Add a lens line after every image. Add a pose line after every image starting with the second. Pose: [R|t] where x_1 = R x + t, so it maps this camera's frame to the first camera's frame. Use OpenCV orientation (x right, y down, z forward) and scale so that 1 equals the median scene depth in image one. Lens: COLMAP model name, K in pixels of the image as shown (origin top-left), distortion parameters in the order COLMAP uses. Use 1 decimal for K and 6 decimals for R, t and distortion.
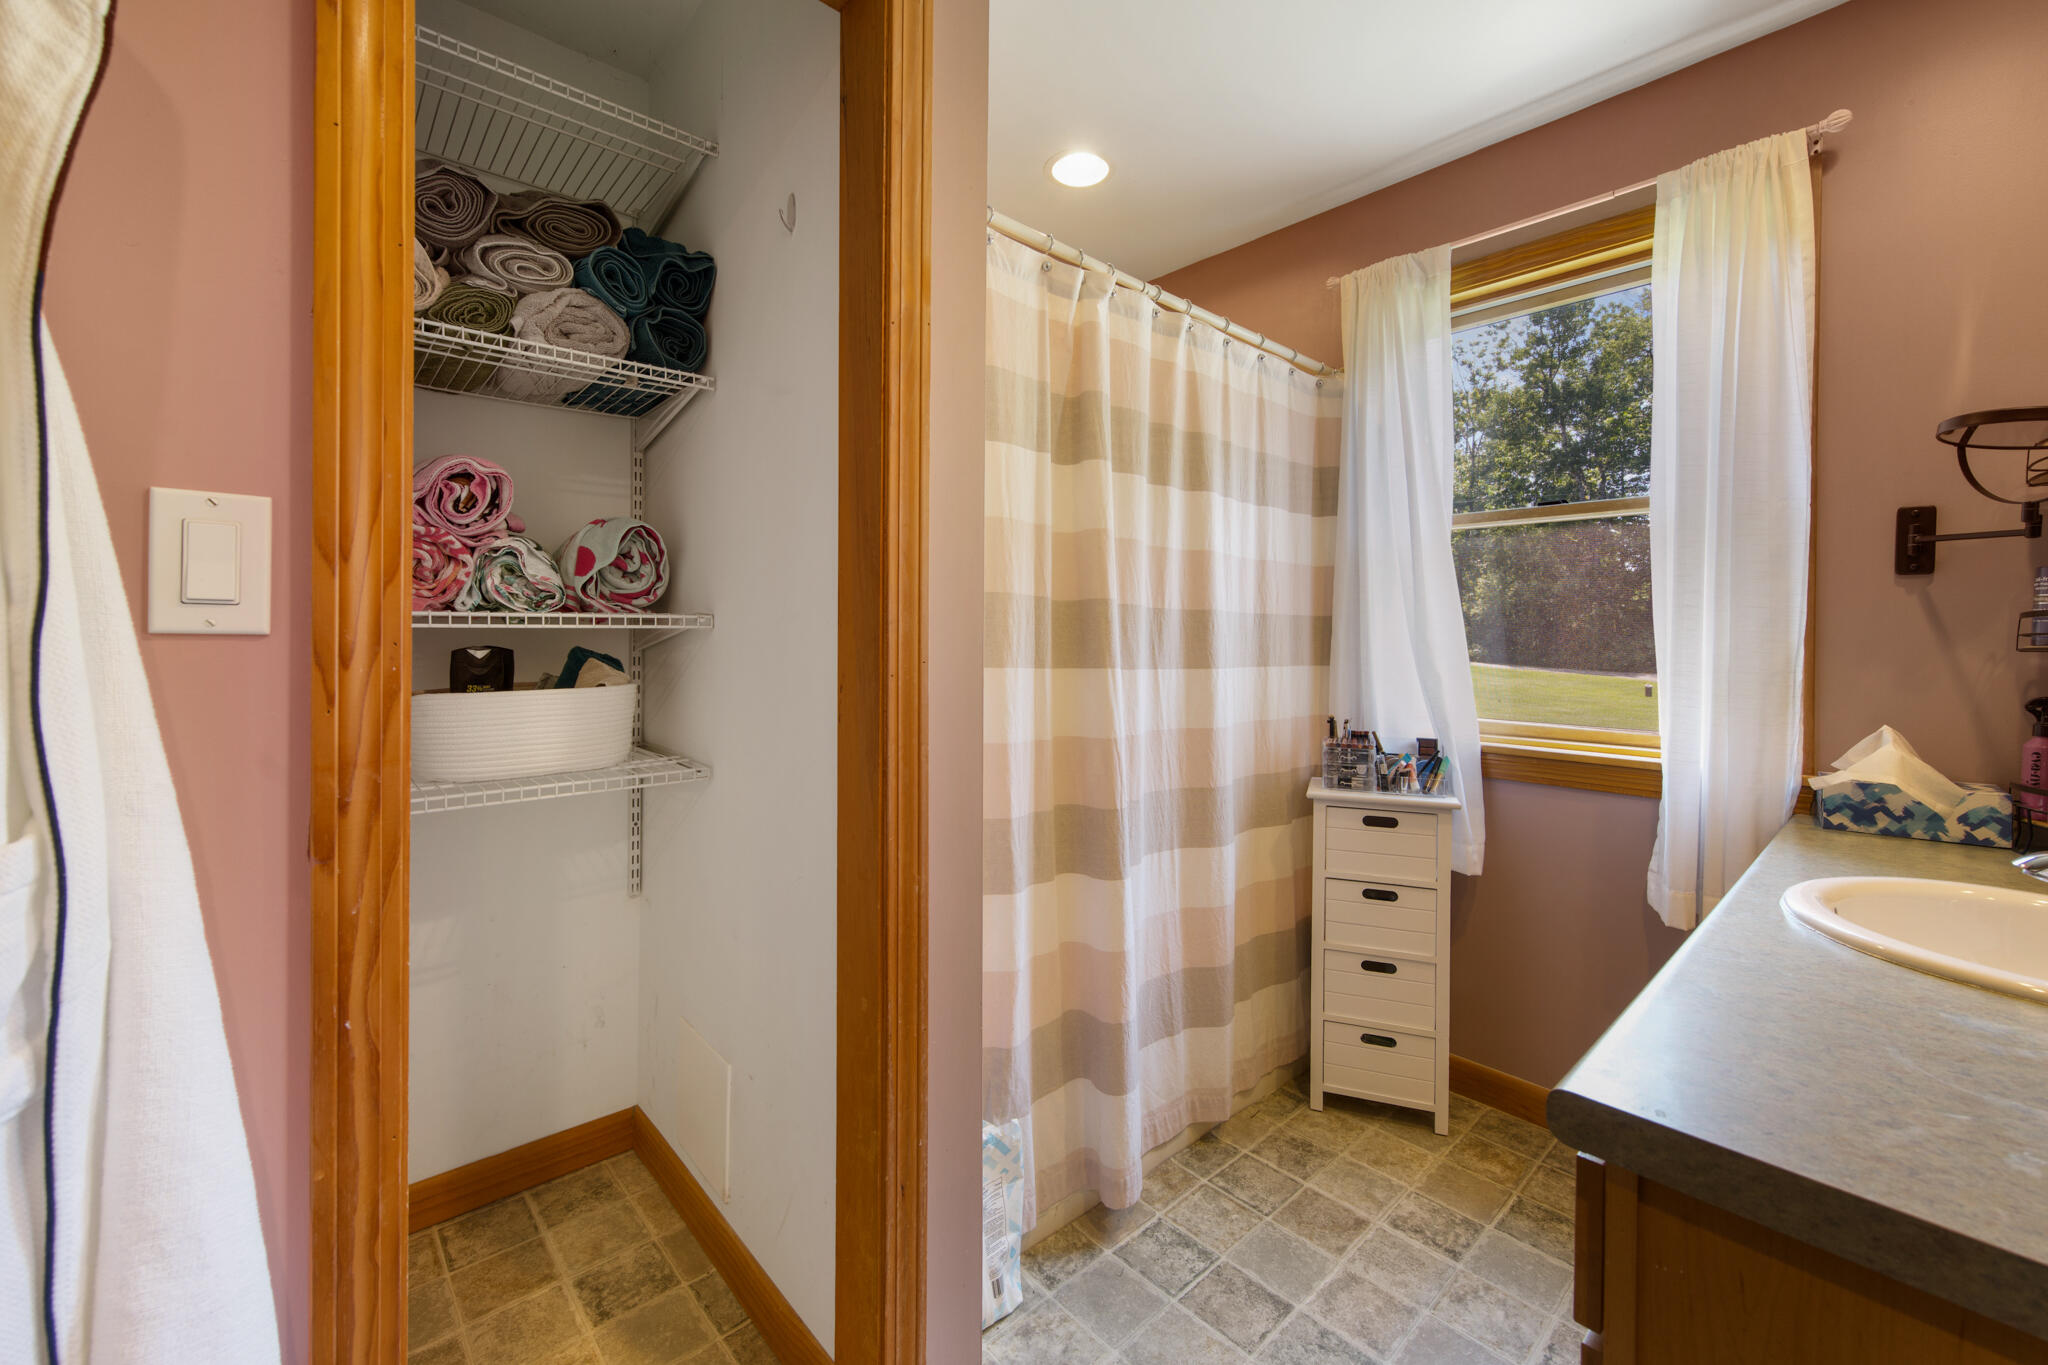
lens RADIAL K [[821.8, 0, 1045.2], [0, 821.8, 636.9], [0, 0, 1]] dist [-0.003165, 0.000323]
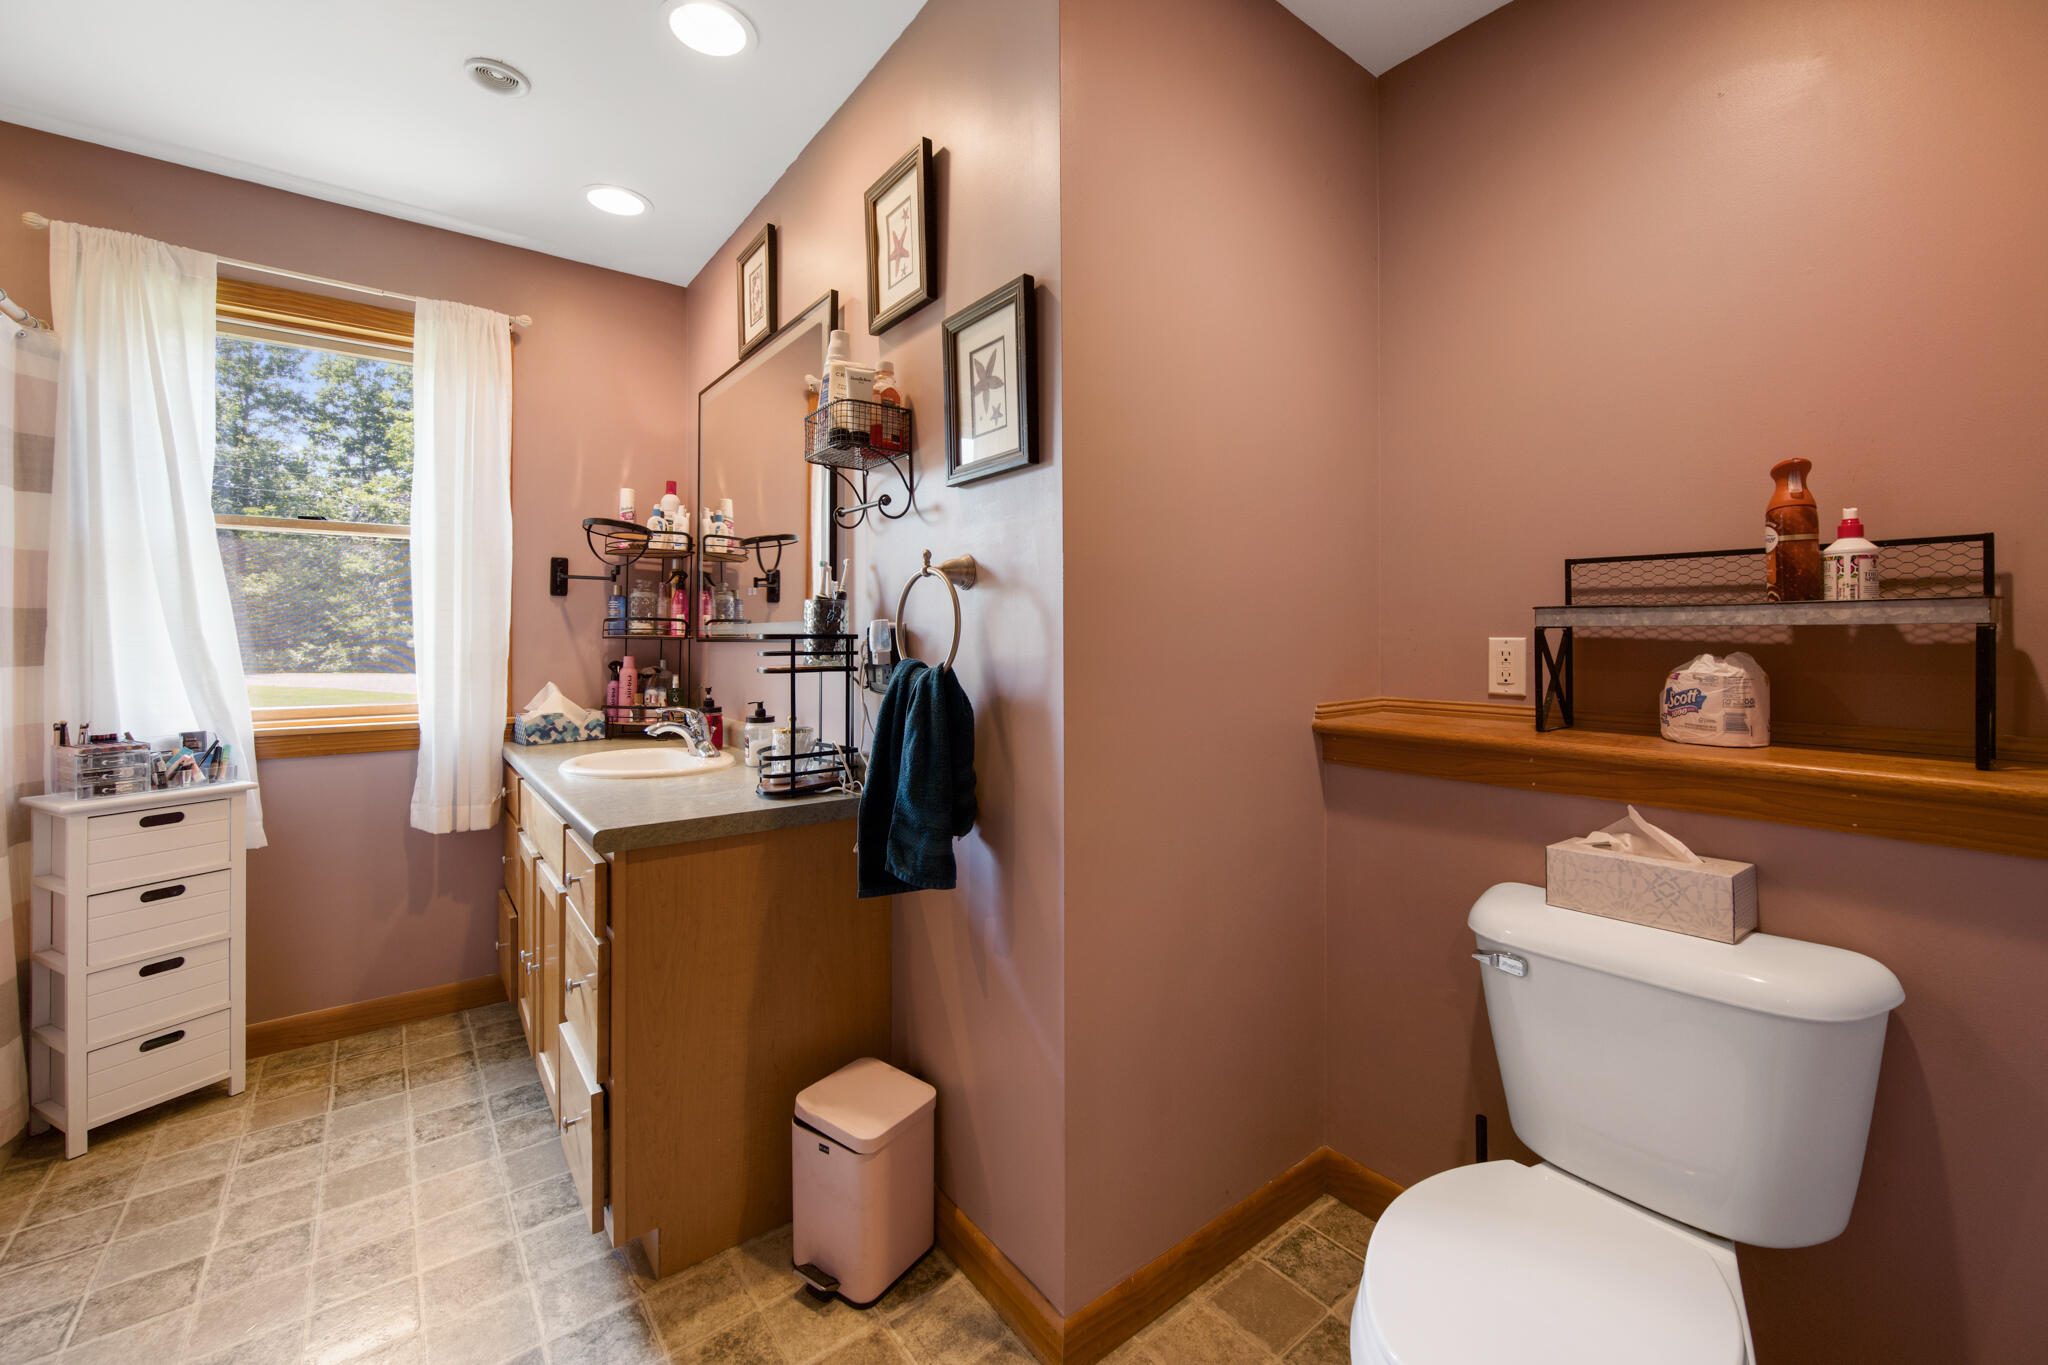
lens RADIAL K [[821.8, 0, 1027.0], [0, 821.8, 632.2], [0, 0, 1]] dist [-0.003165, 0.000323]
pose [[0.078034, -0.004403, 0.996941, -0.542564], [0.002336, 0.999988, 0.004234, -0.001916], [-0.996948, 0.001998, 0.078043, -0.127565]]
